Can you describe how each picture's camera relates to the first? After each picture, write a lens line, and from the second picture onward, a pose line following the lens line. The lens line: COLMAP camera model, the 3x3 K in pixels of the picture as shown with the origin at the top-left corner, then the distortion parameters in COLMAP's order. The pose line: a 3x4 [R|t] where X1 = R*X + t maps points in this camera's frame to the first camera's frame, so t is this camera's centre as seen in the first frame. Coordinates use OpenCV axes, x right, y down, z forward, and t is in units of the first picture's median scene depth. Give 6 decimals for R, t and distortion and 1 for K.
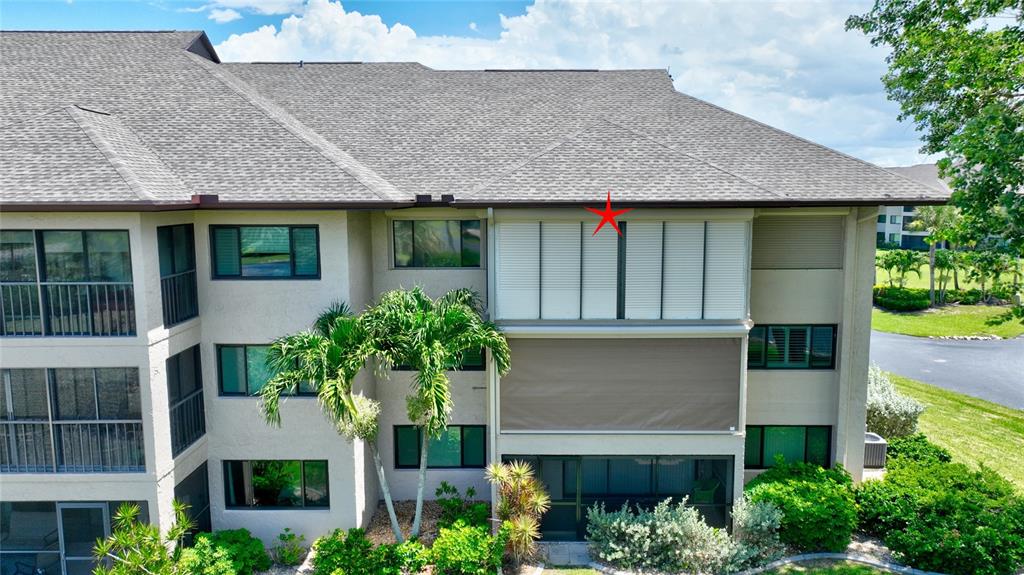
lens RADIAL K [[727.9, 0, 512.5], [0, 727.9, 289.1], [0, 0, 1]] dist [0.000404, 0.000585]
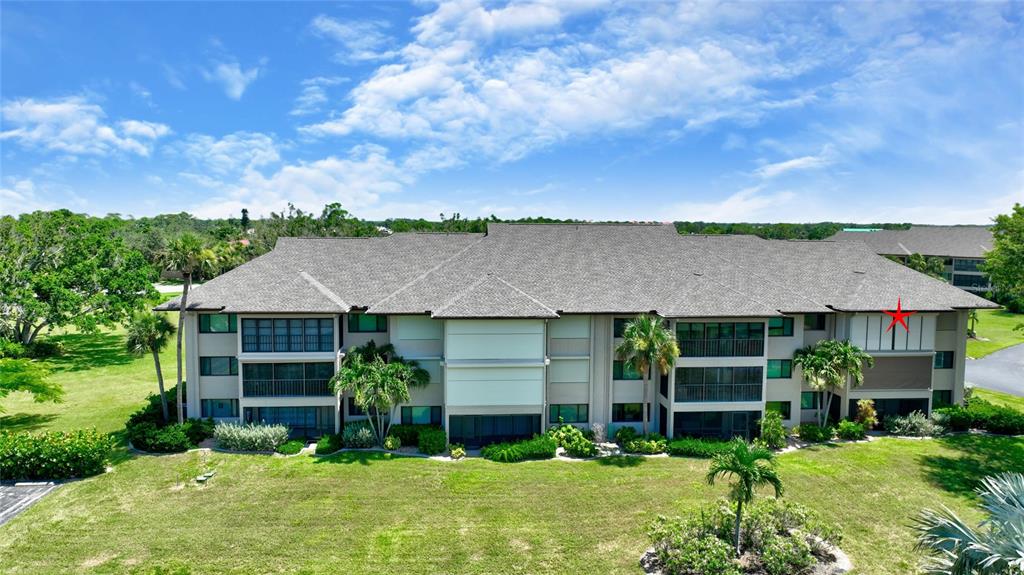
lens RADIAL K [[727.9, 0, 511.4], [0, 727.9, 286.4], [0, 0, 1]] dist [0.000404, 0.000585]
pose [[0.996280, 0.002897, 0.086121, -1.599709], [0.001054, 0.998951, -0.045790, -0.078570], [-0.086164, 0.045710, 0.995232, -1.738932]]
